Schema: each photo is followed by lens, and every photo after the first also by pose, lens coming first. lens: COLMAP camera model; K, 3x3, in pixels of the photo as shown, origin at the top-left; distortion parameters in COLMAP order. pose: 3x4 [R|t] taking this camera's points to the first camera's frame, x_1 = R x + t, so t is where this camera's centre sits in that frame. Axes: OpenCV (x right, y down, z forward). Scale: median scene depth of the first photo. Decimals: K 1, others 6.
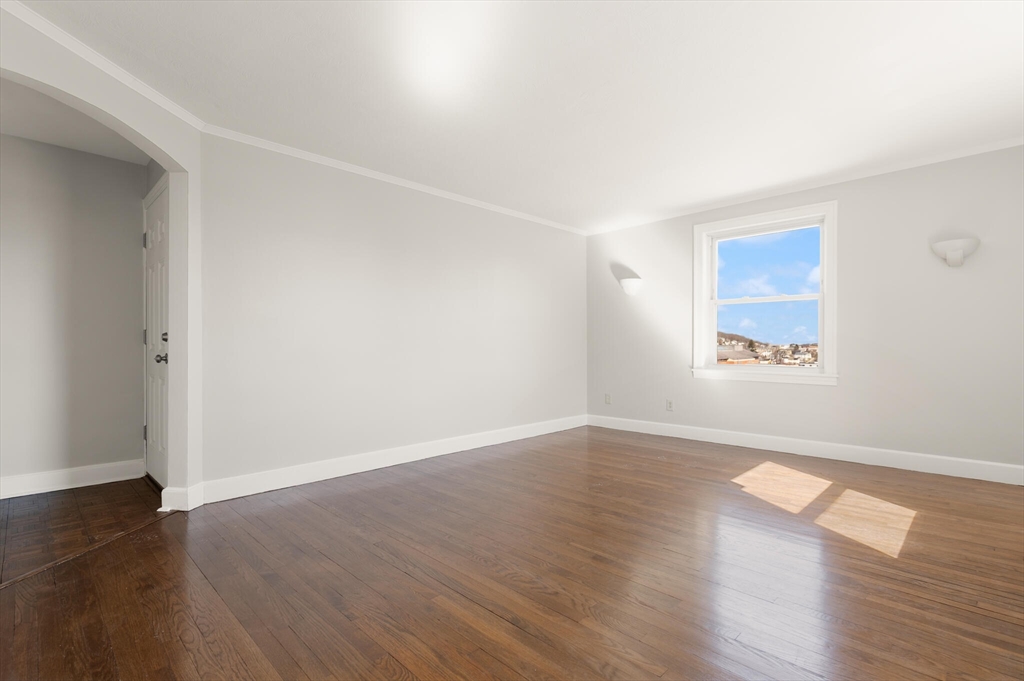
lens RADIAL K [[471.2, 0, 516.3], [0, 471.2, 341.8], [0, 0, 1]] dist [0.002537, 0.000220]
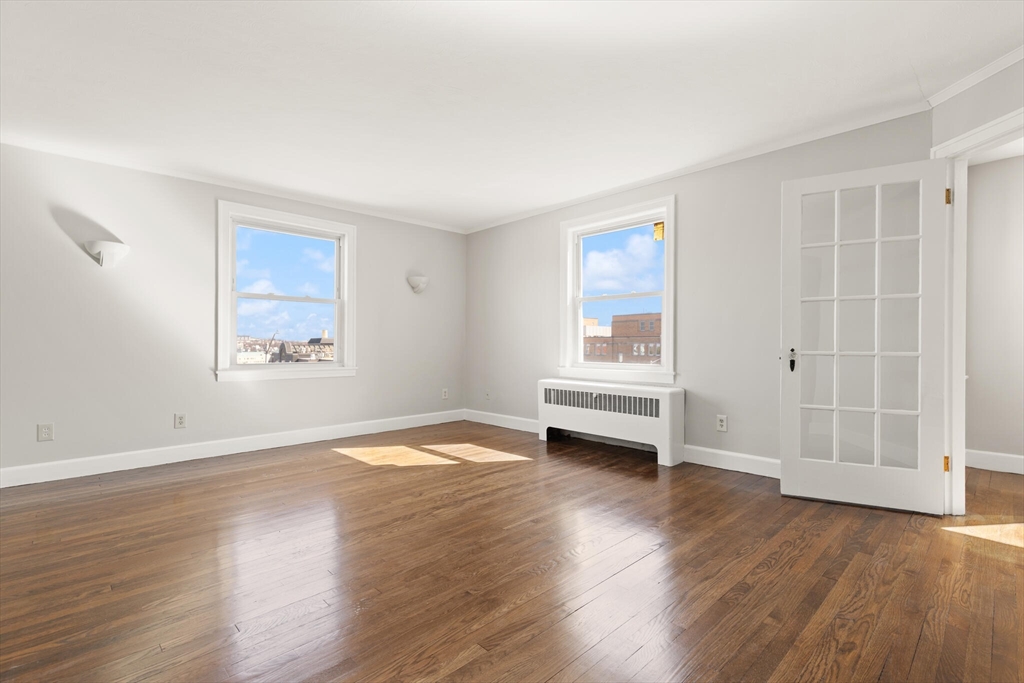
lens RADIAL K [[471.2, 0, 516.3], [0, 471.2, 342.8], [0, 0, 1]] dist [0.002537, 0.000220]
pose [[0.027190, 0.003722, 0.999623, -0.531845], [-0.006743, 0.999971, -0.003540, 0.007723], [-0.999608, -0.006645, 0.027215, 0.535168]]
